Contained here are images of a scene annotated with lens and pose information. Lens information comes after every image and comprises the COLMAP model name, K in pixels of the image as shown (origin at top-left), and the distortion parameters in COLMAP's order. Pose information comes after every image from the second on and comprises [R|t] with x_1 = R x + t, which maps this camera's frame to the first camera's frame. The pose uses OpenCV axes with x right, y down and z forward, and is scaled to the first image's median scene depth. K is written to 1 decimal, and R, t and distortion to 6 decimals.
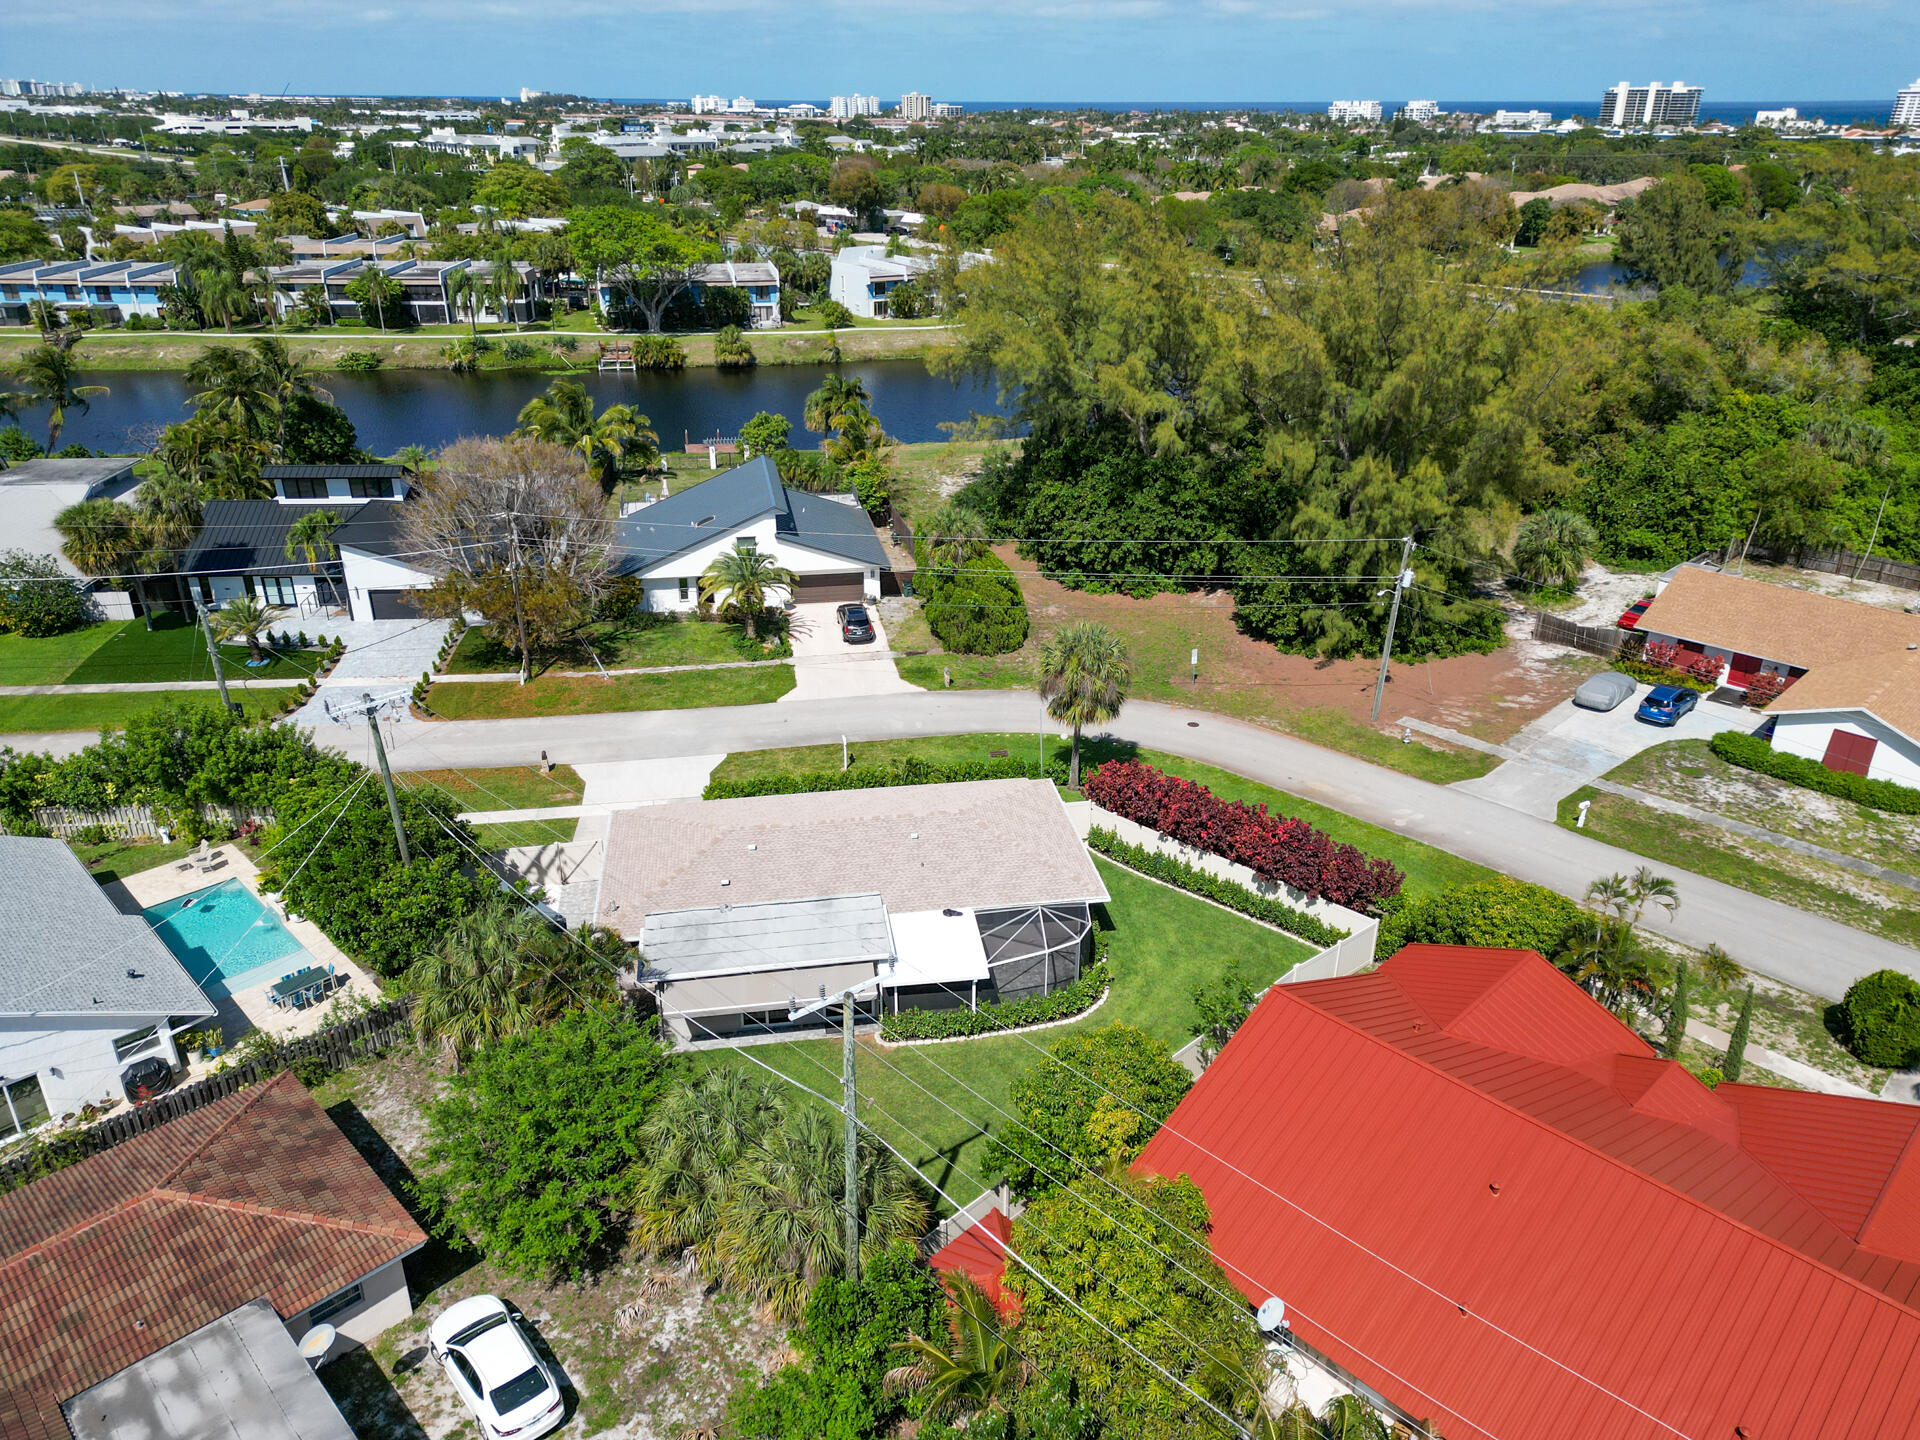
lens RADIAL K [[1347.7, 0, 961.8], [0, 1347.7, 718.9], [0, 0, 1]] dist [0.063092, -0.056261]
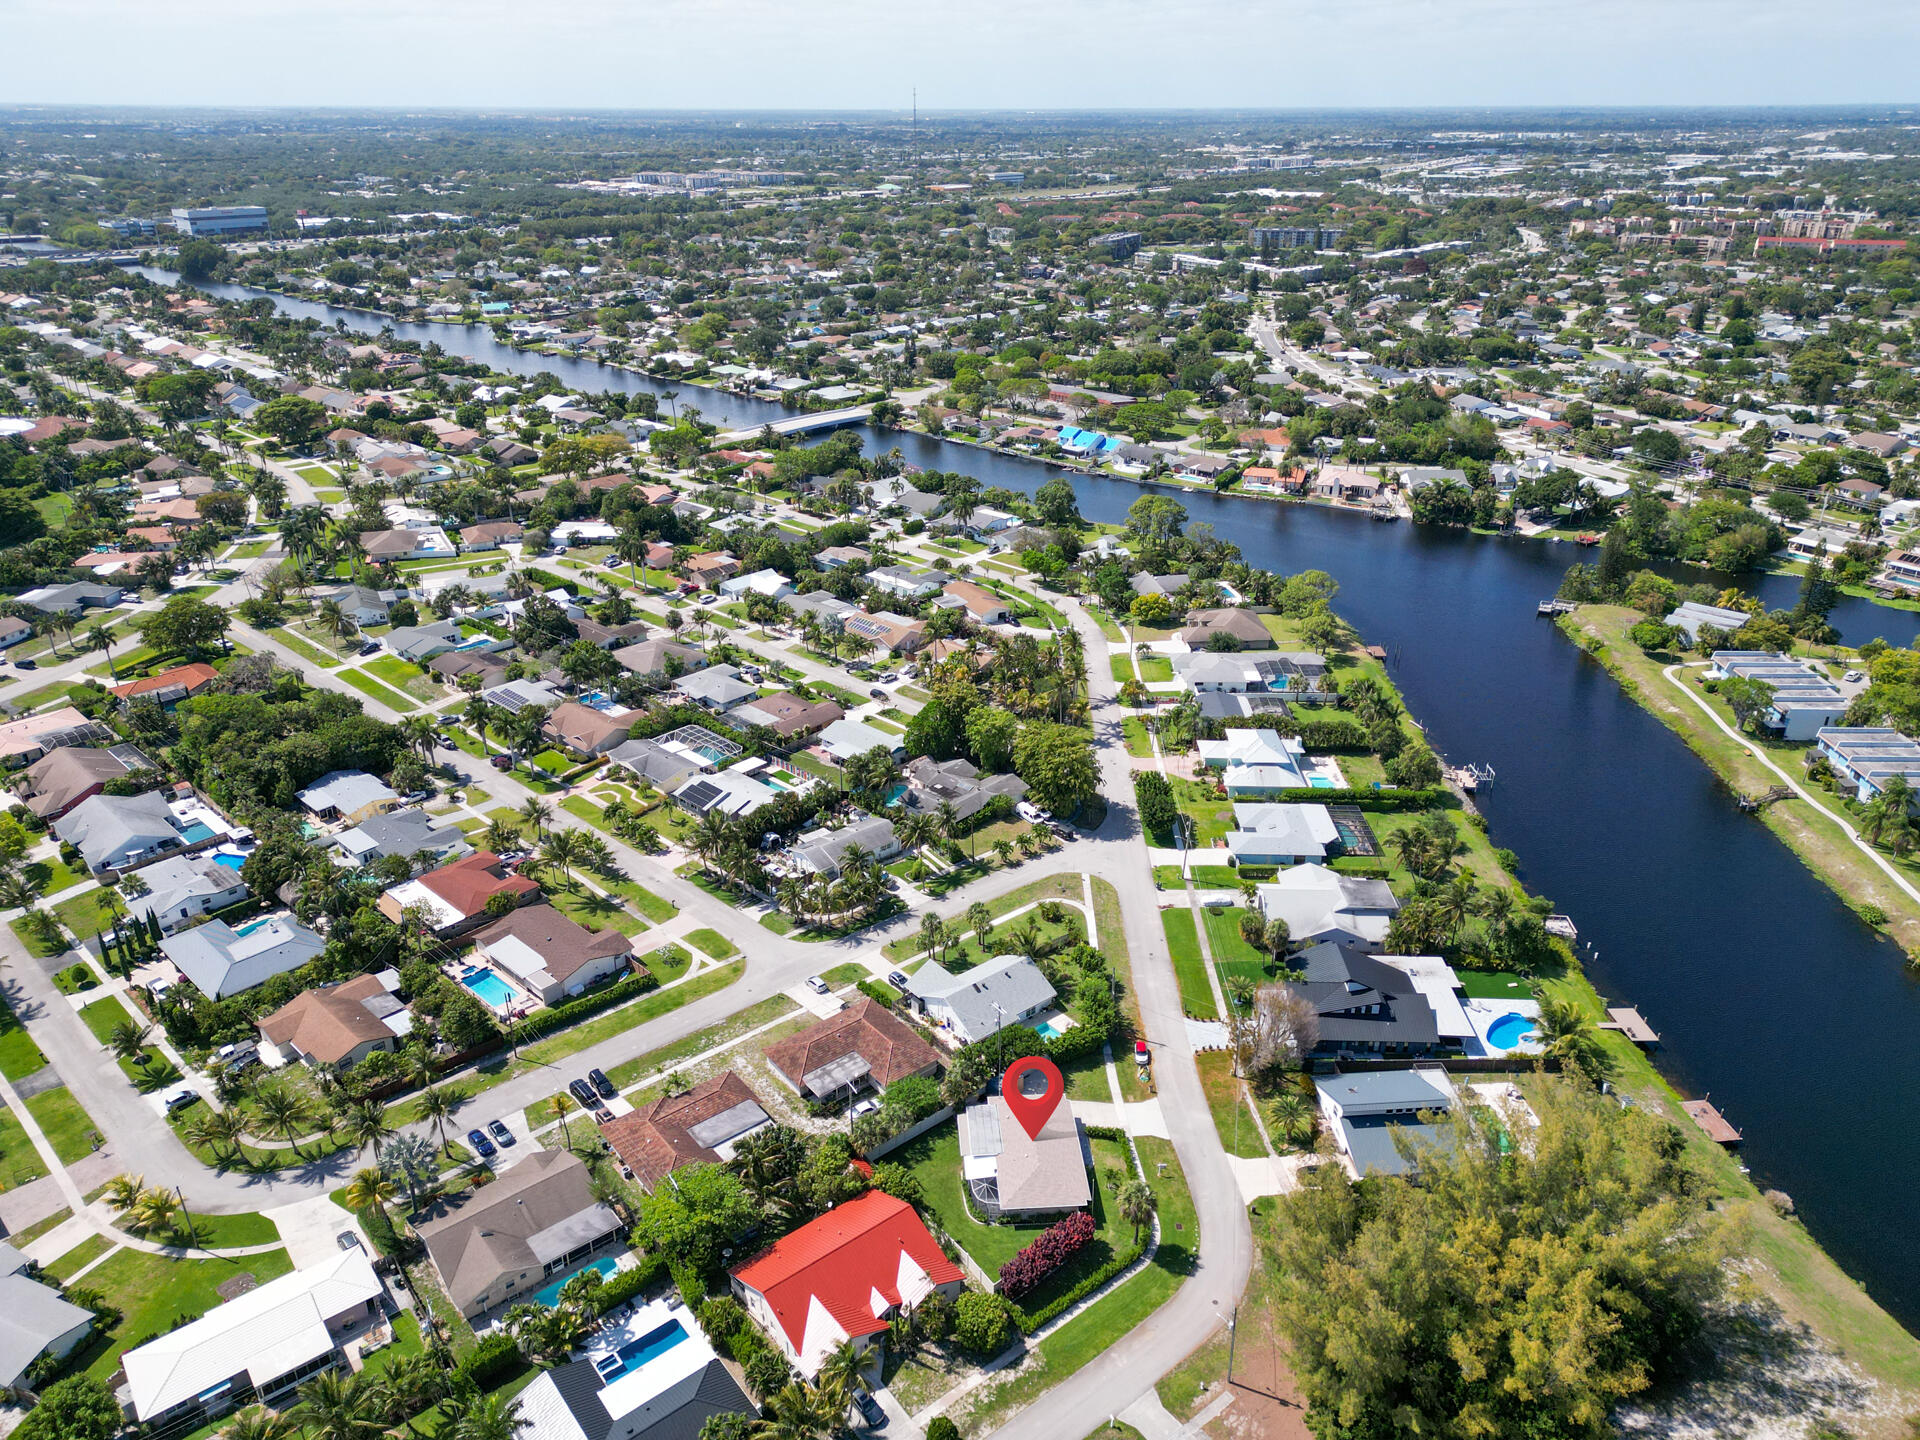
lens RADIAL K [[1343.5, 0, 962.4], [0, 1343.5, 720.1], [0, 0, 1]] dist [0.072392, -0.071193]
pose [[-0.096068, 0.409382, -0.907291, 1.503552], [-0.415617, 0.811747, 0.410279, -1.219993], [0.904452, 0.416500, 0.092164, 0.109748]]
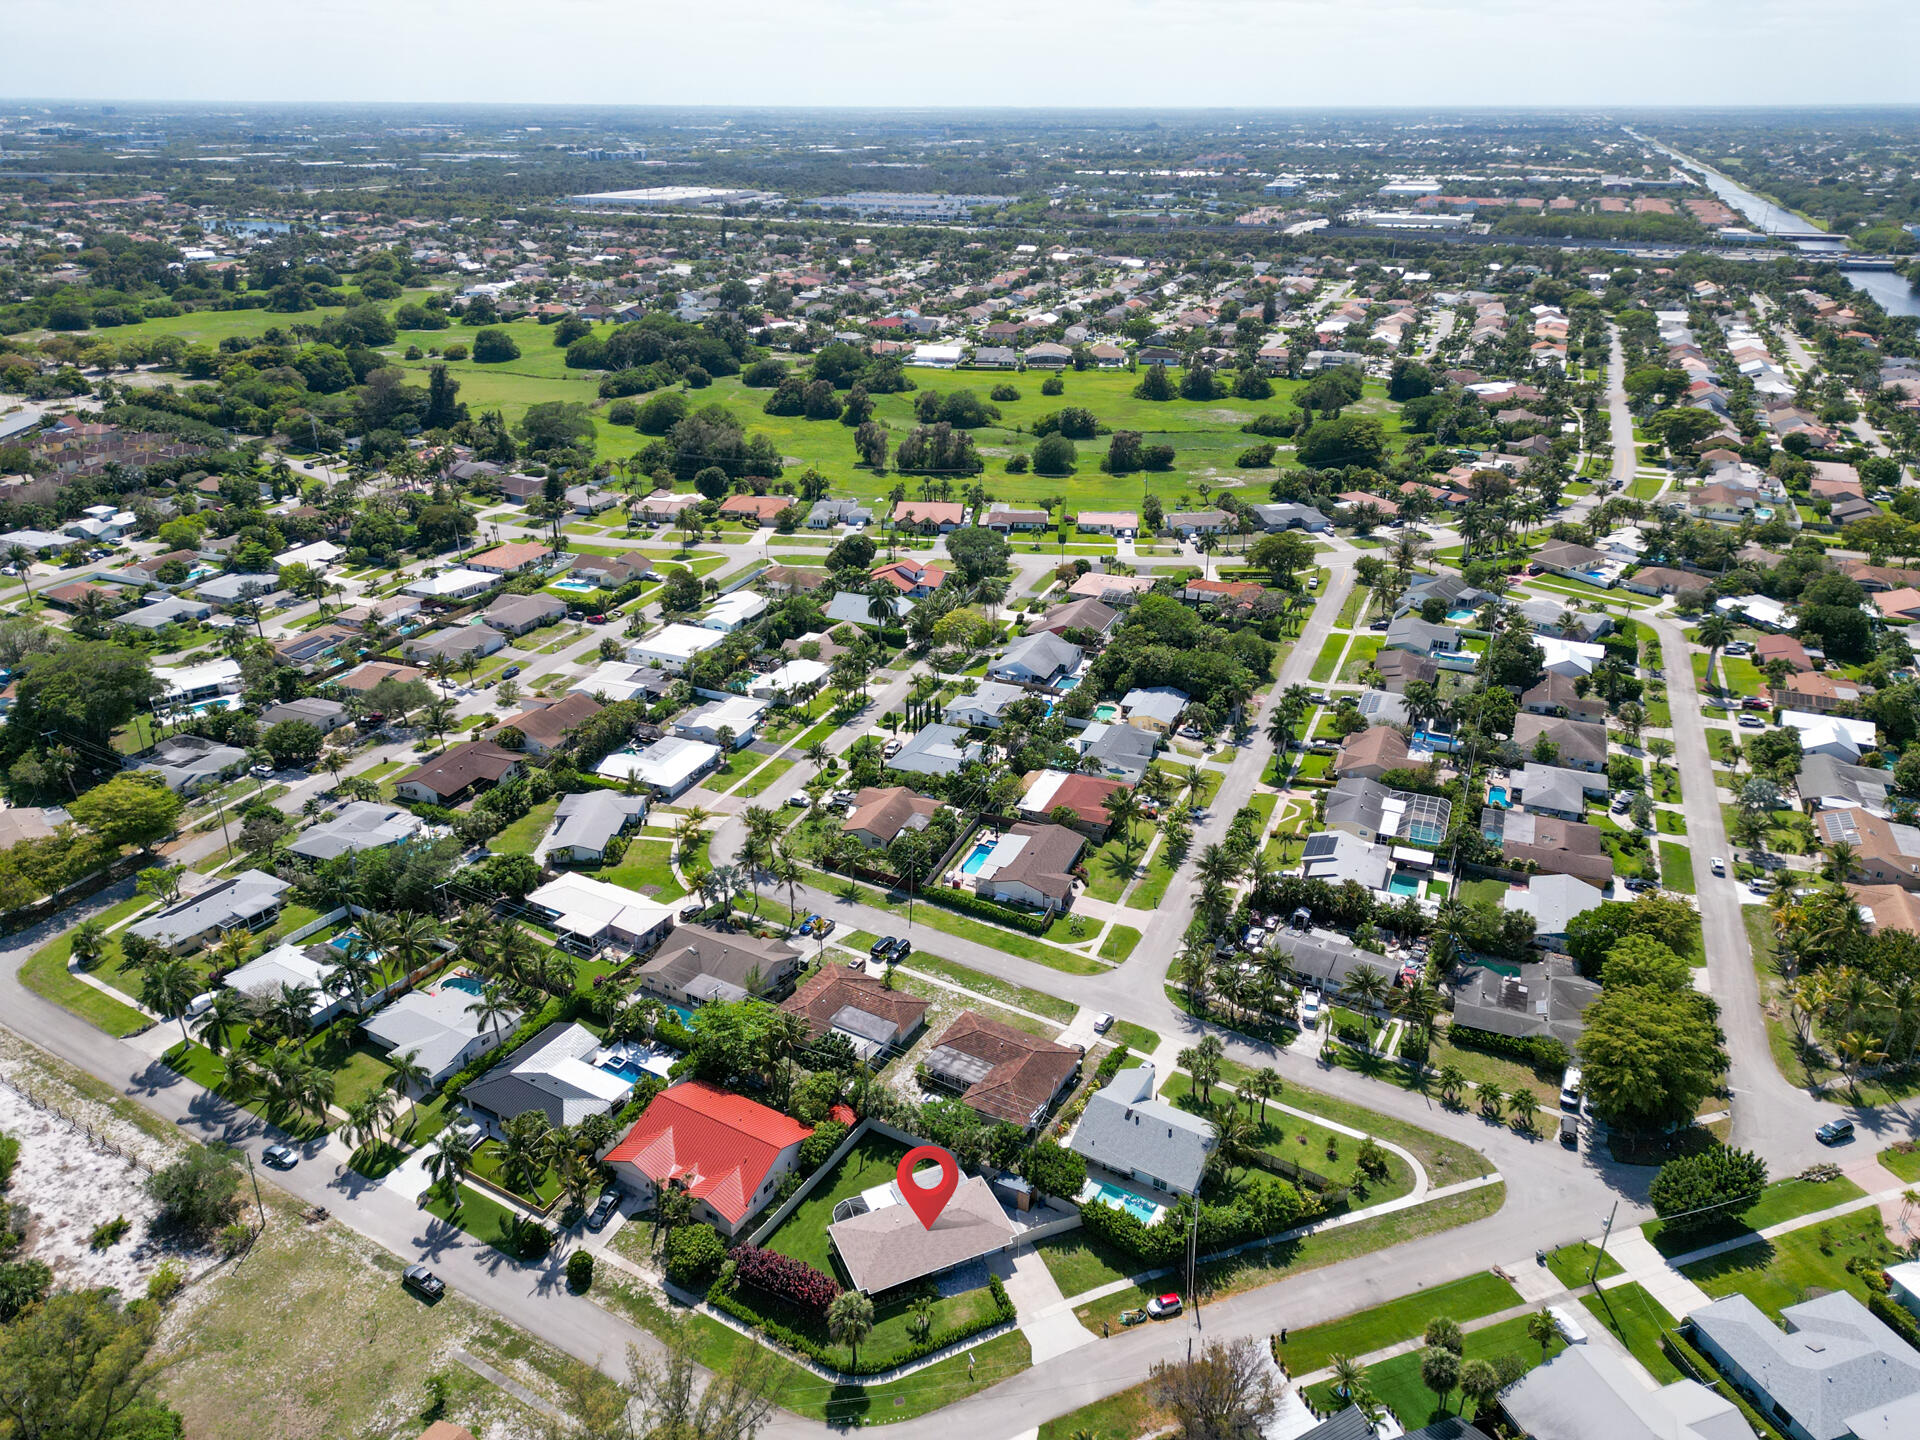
lens RADIAL K [[1343.5, 0, 962.4], [0, 1343.5, 720.1], [0, 0, 1]] dist [0.072392, -0.071193]
pose [[-0.965789, 0.101993, -0.238430, 0.261847], [-0.113982, 0.658892, 0.743552, -1.771507], [0.232937, 0.745291, -0.624725, 1.300198]]
